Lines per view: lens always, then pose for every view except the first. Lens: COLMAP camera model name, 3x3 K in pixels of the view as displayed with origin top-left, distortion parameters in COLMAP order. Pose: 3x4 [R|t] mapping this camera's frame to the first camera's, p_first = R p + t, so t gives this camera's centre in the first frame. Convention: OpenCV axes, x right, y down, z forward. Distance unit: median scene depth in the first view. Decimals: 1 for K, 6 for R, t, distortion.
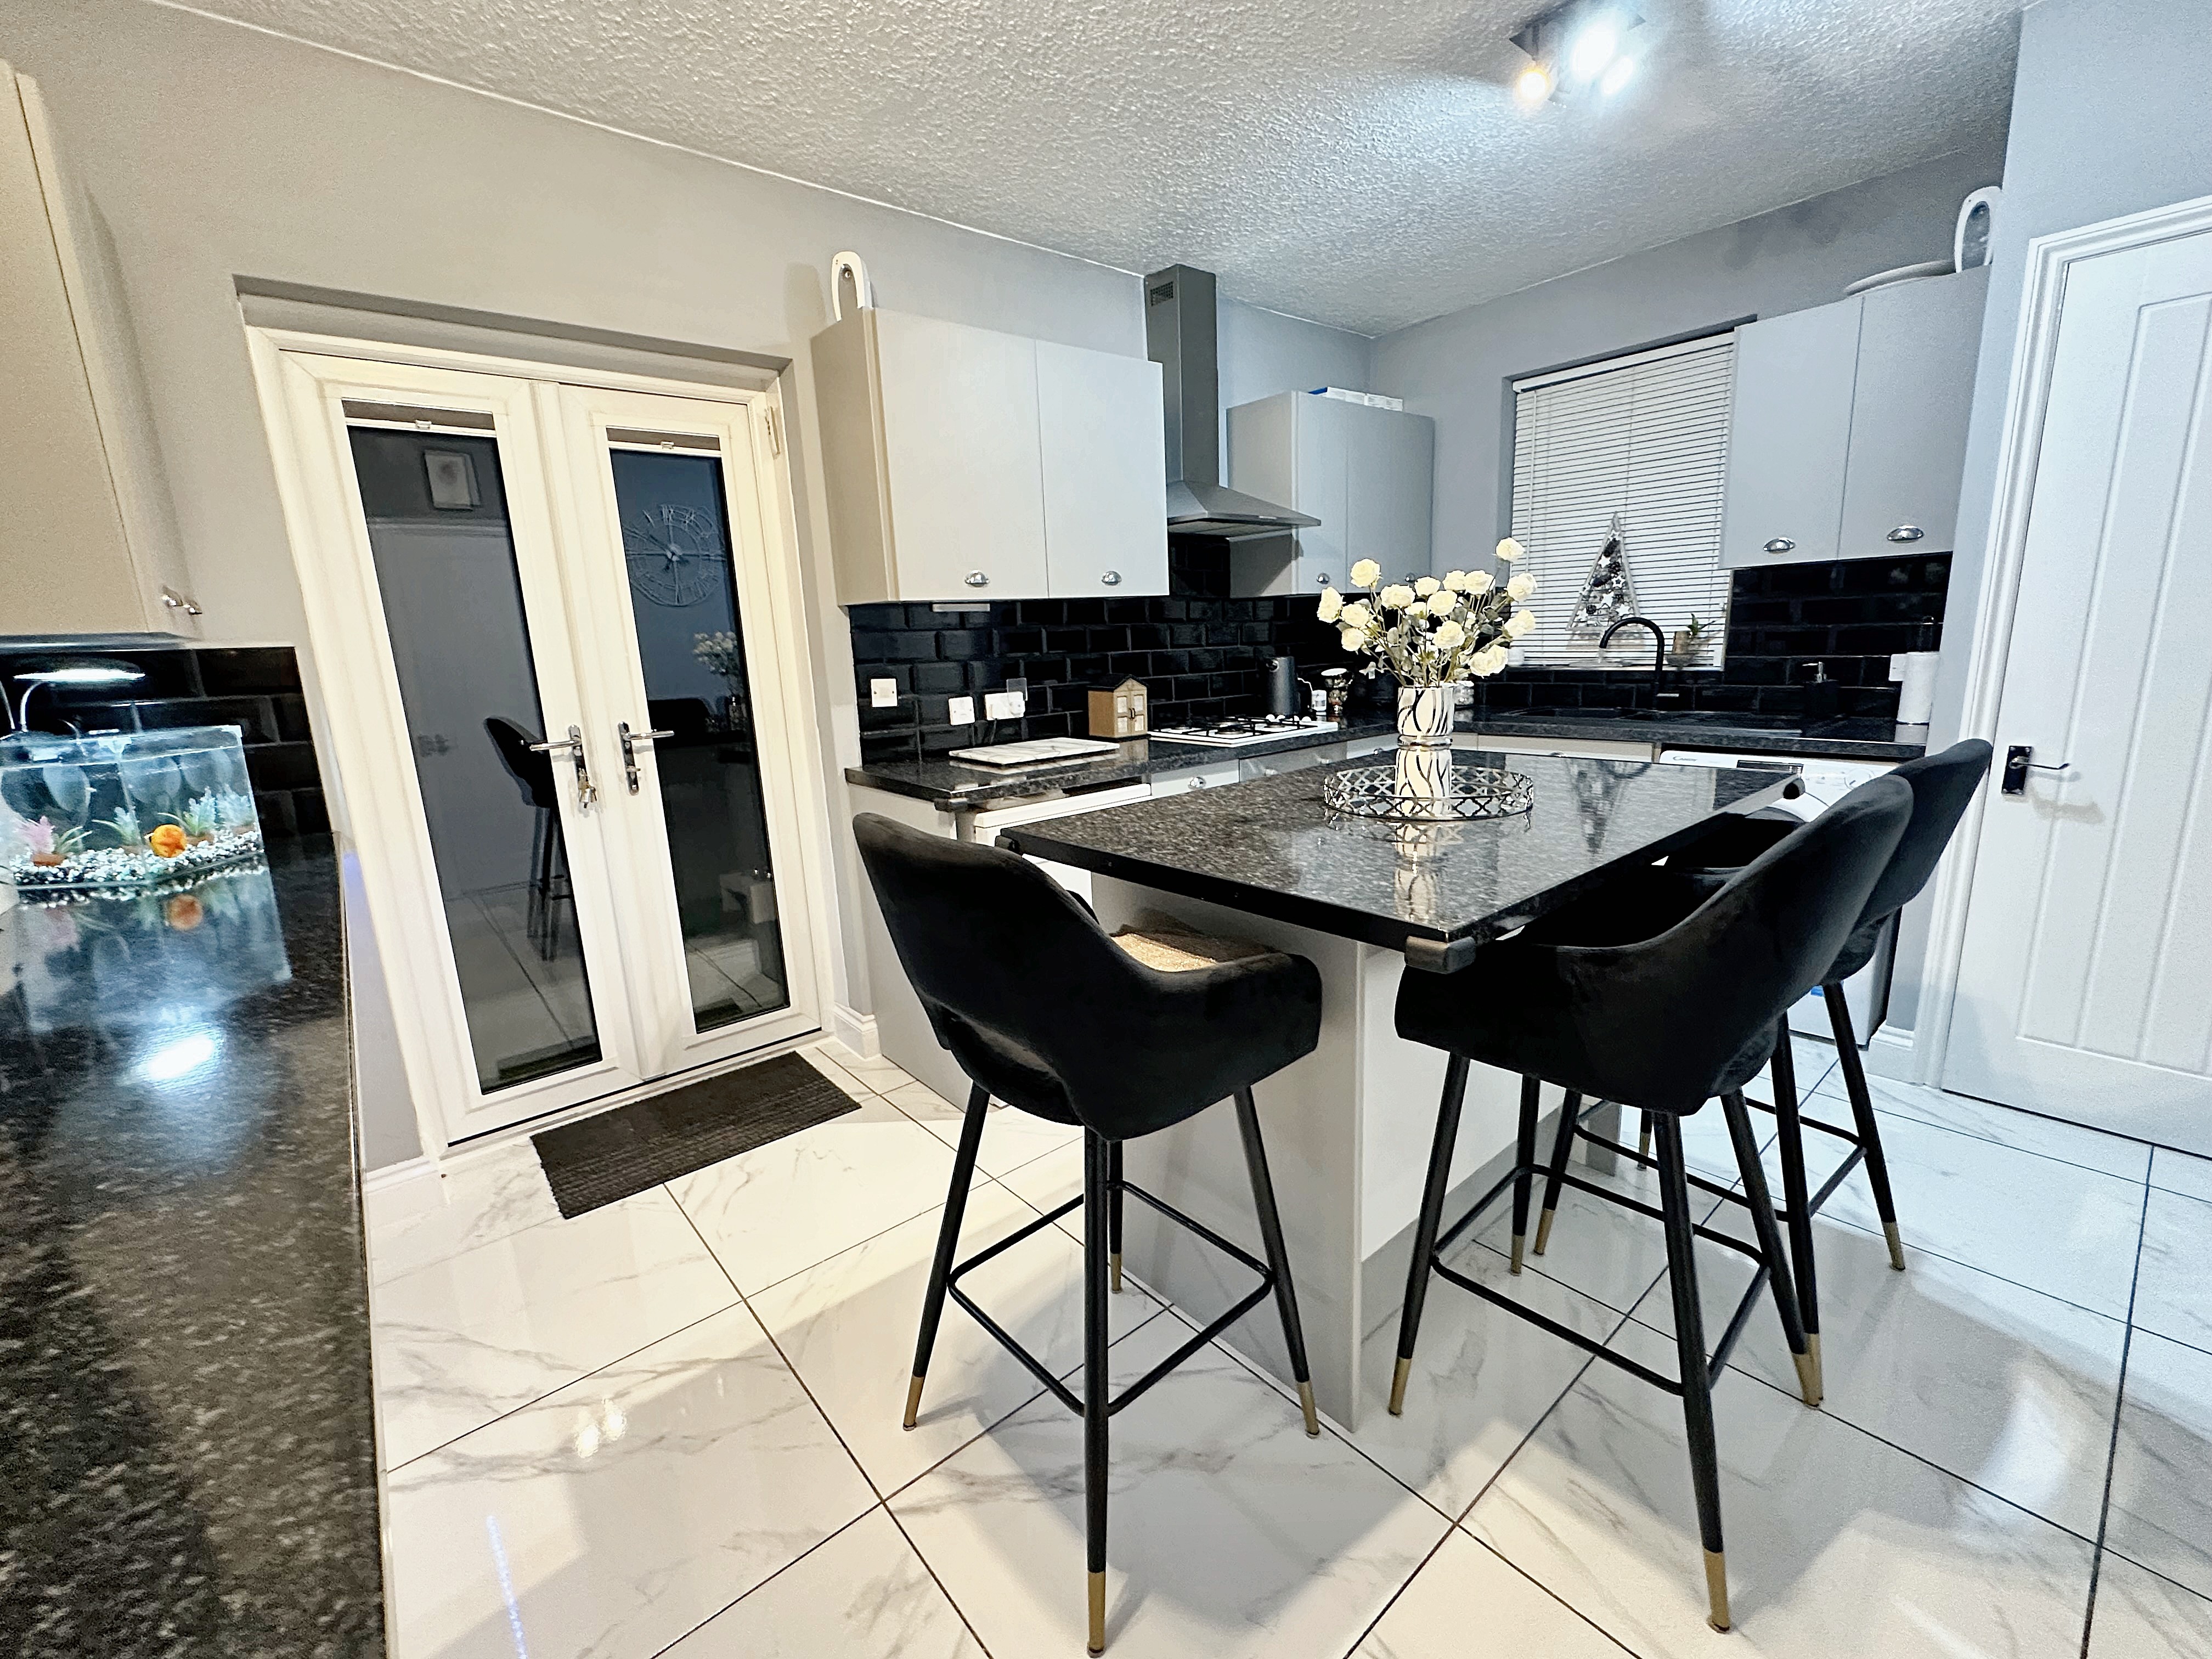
lens RADIAL K [[890.6, 0, 1110.7], [0, 890.6, 816.4], [0, 0, 1]] dist [0.001208, 0.000163]
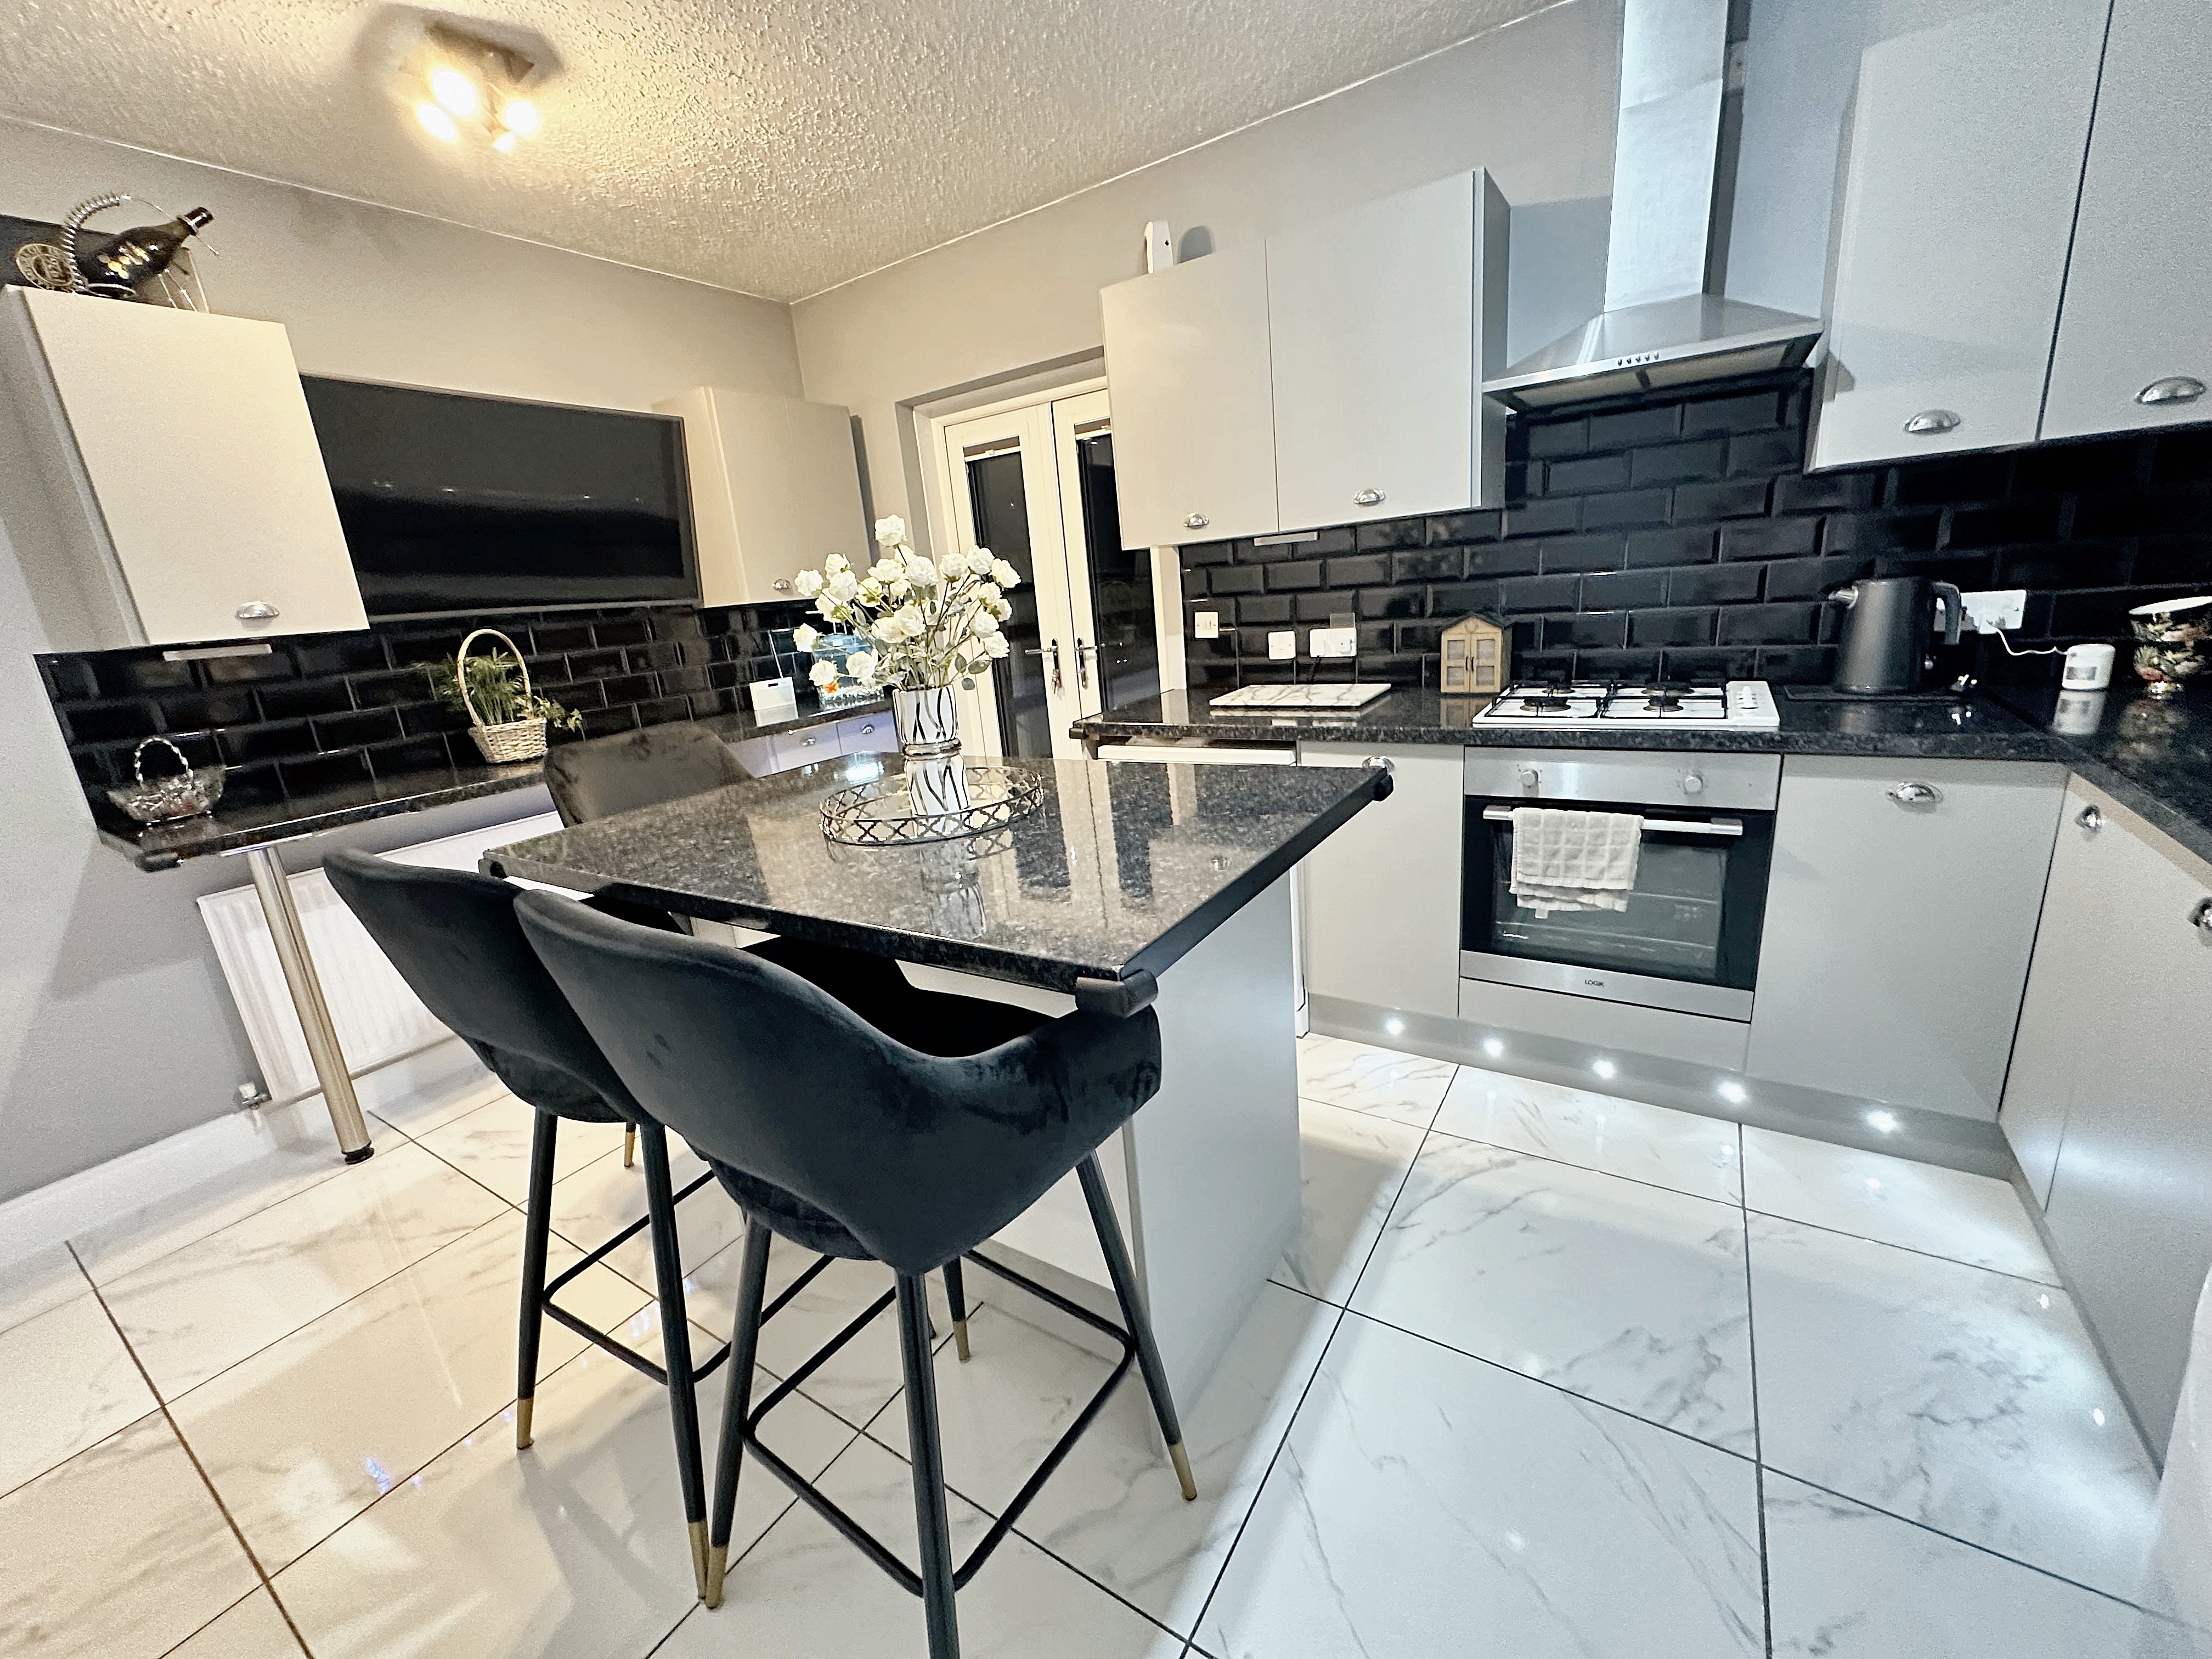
lens RADIAL K [[890.6, 0, 1121.1], [0, 890.6, 826.6], [0, 0, 1]] dist [0.001208, 0.000163]
pose [[0.299105, 0.264170, -0.916924, 0.774018], [-0.132479, 0.963105, 0.234260, -0.138982], [0.944979, 0.051405, 0.323067, 0.544034]]
